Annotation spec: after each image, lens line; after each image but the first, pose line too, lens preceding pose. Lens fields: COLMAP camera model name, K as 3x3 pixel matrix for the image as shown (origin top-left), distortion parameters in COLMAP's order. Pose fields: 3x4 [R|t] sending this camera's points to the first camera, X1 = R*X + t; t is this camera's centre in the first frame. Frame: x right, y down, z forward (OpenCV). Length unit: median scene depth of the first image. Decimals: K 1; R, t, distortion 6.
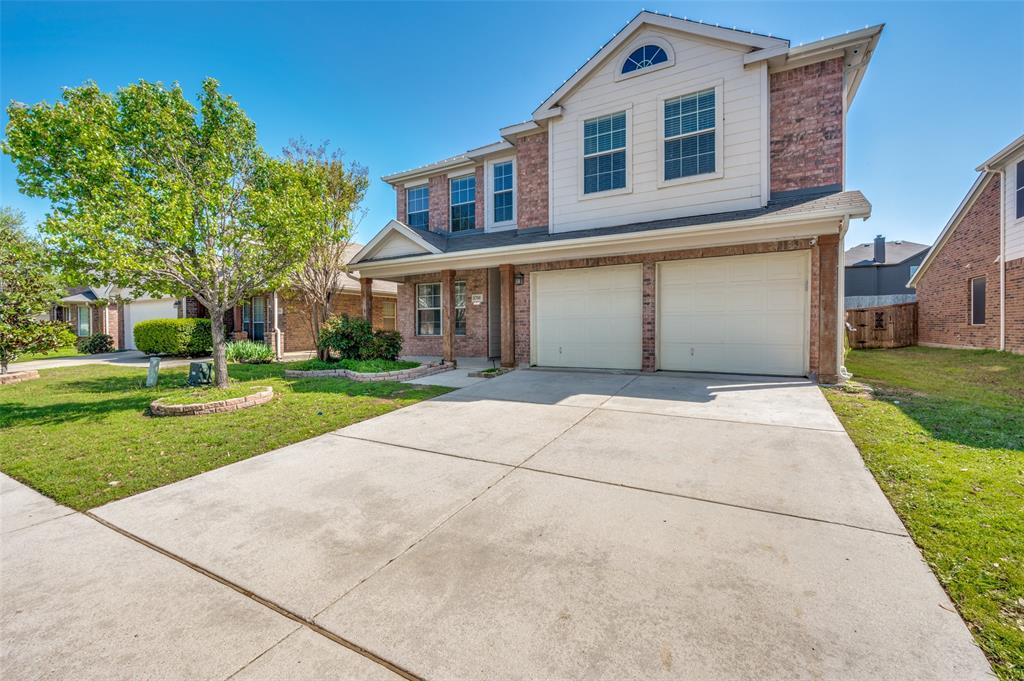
lens RADIAL K [[454.2, 0, 513.7], [0, 454.2, 338.3], [0, 0, 1]] dist [0.001818, -0.000093]
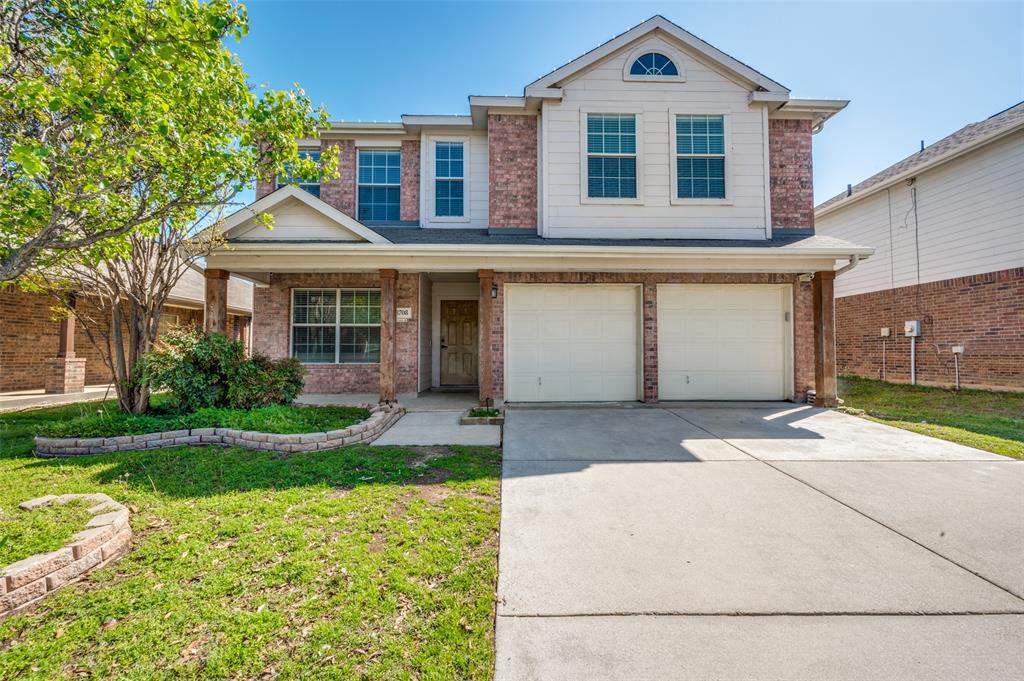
lens RADIAL K [[419.7, 0, 512.0], [0, 419.7, 340.5], [0, 0, 1]] dist [0.001756, 0.000173]
pose [[0.847067, 0.022604, 0.531005, -0.377412], [0.006159, 0.998611, -0.052333, -0.008292], [-0.531451, 0.047600, 0.845751, 0.421823]]
